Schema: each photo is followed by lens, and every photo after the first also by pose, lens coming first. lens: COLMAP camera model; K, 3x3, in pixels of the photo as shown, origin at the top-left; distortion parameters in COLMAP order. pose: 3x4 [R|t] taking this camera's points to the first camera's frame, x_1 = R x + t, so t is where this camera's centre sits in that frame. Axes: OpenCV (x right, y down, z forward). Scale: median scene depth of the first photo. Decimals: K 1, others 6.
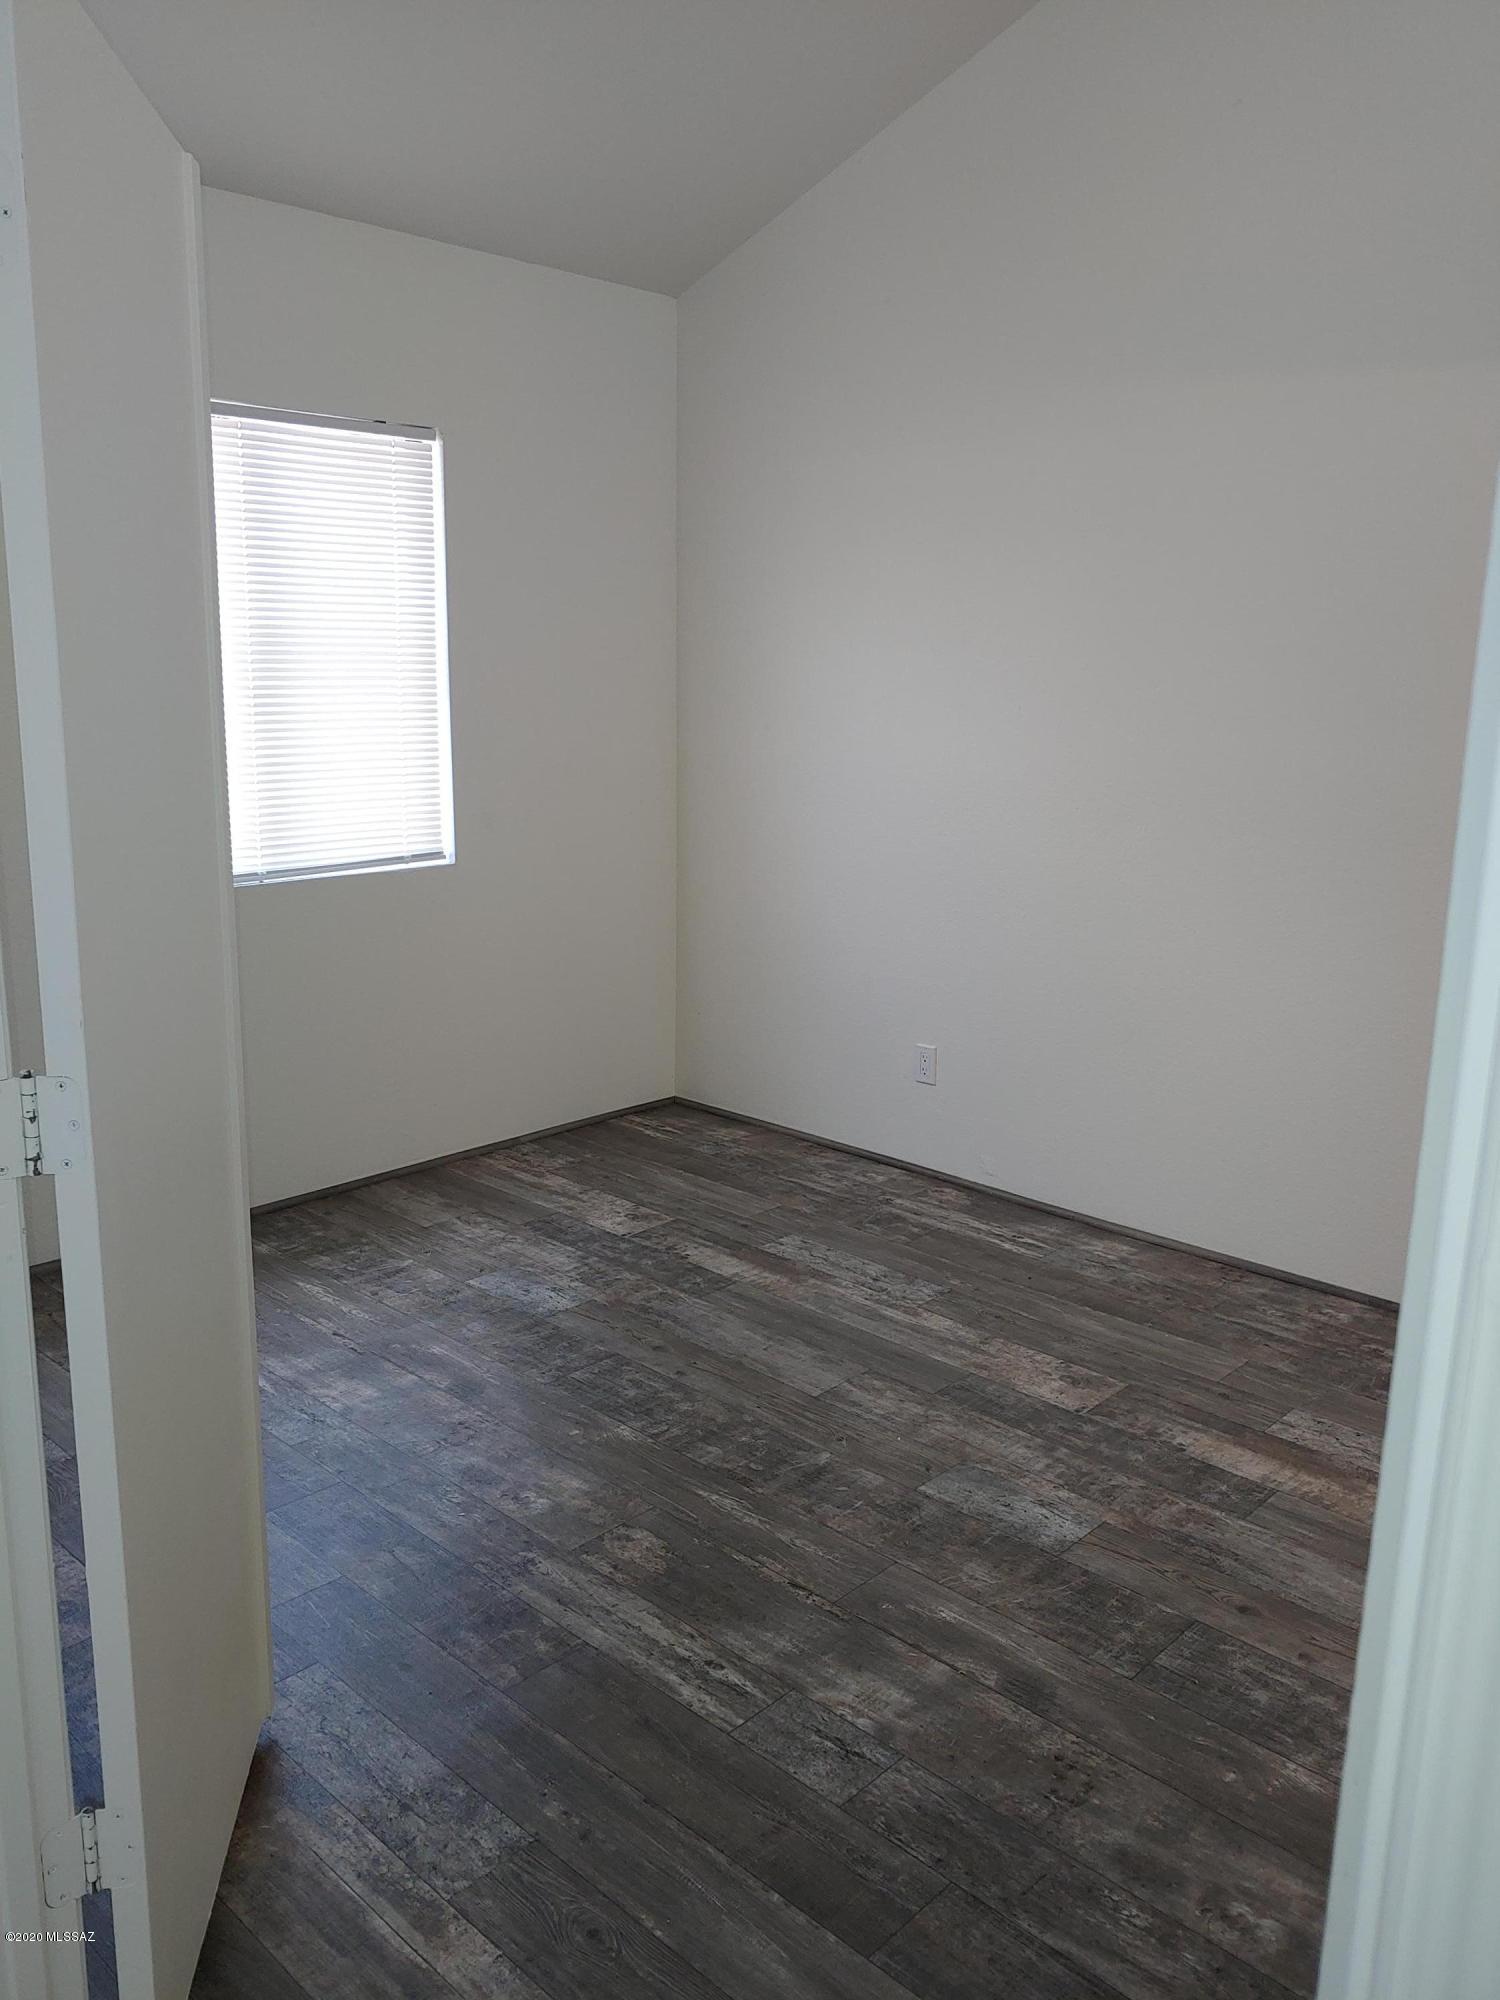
lens RADIAL K [[1572.3, 0, 757.7], [0, 1572.3, 997.4], [0, 0, 1]] dist [-0.000953, 0.006749]
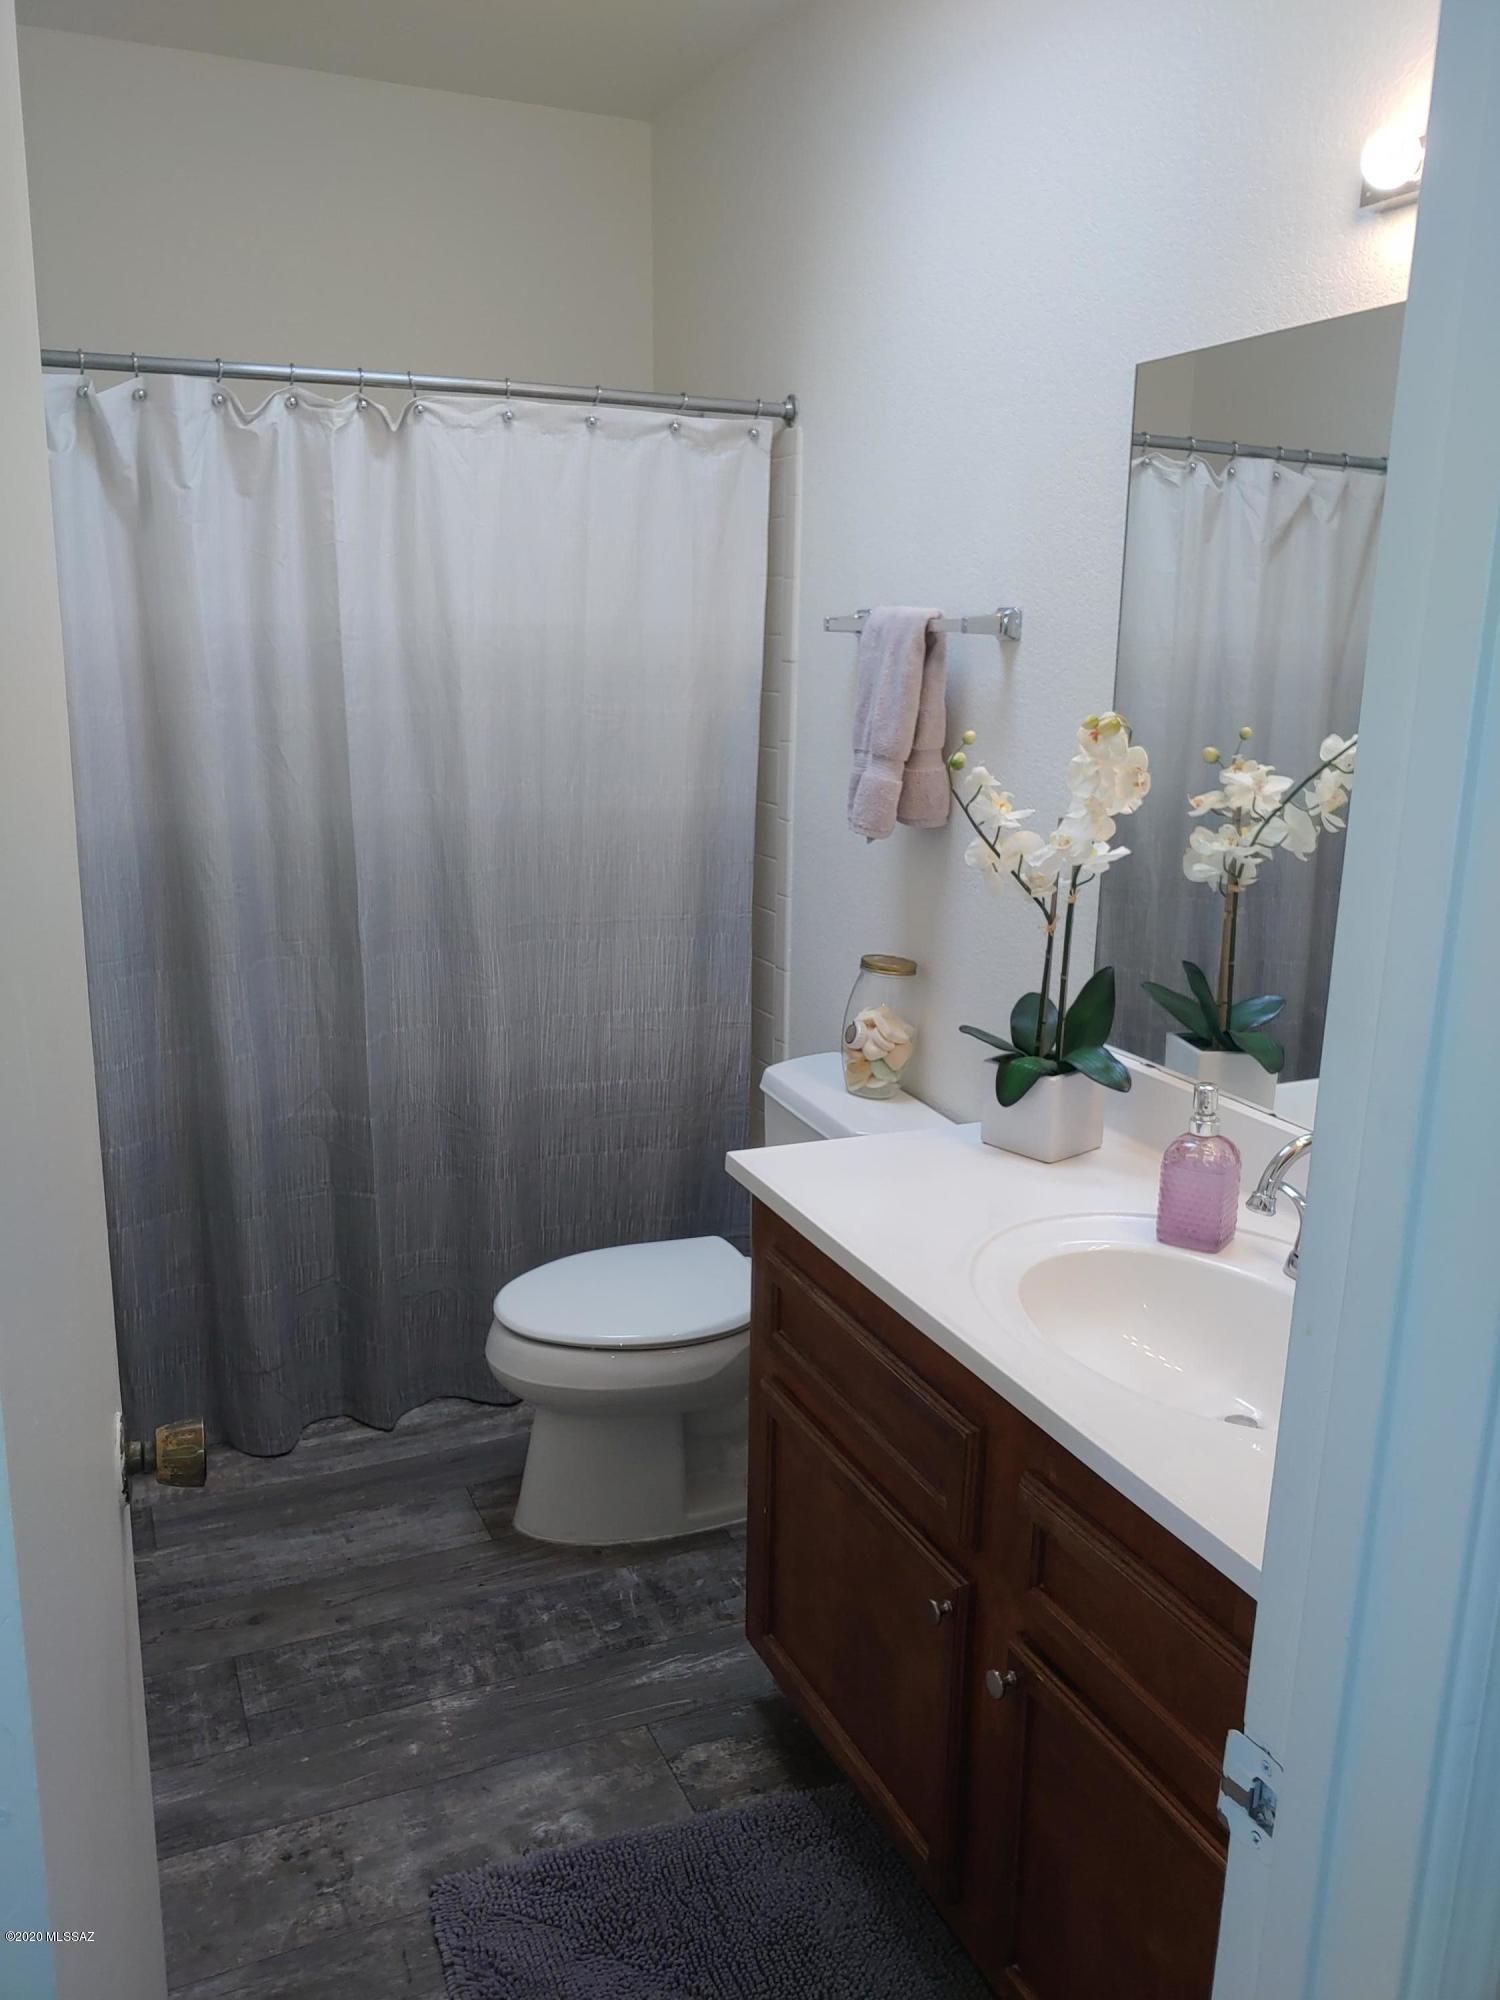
lens RADIAL K [[1541.0, 0, 750.9], [0, 1541.0, 1011.7], [0, 0, 1]] dist [-0.013920, -0.006218]
pose [[0.386245, -0.228878, 0.893549, -0.381487], [0.186235, 0.968126, 0.167478, -0.082533], [-0.903400, 0.101723, 0.416559, 0.349552]]
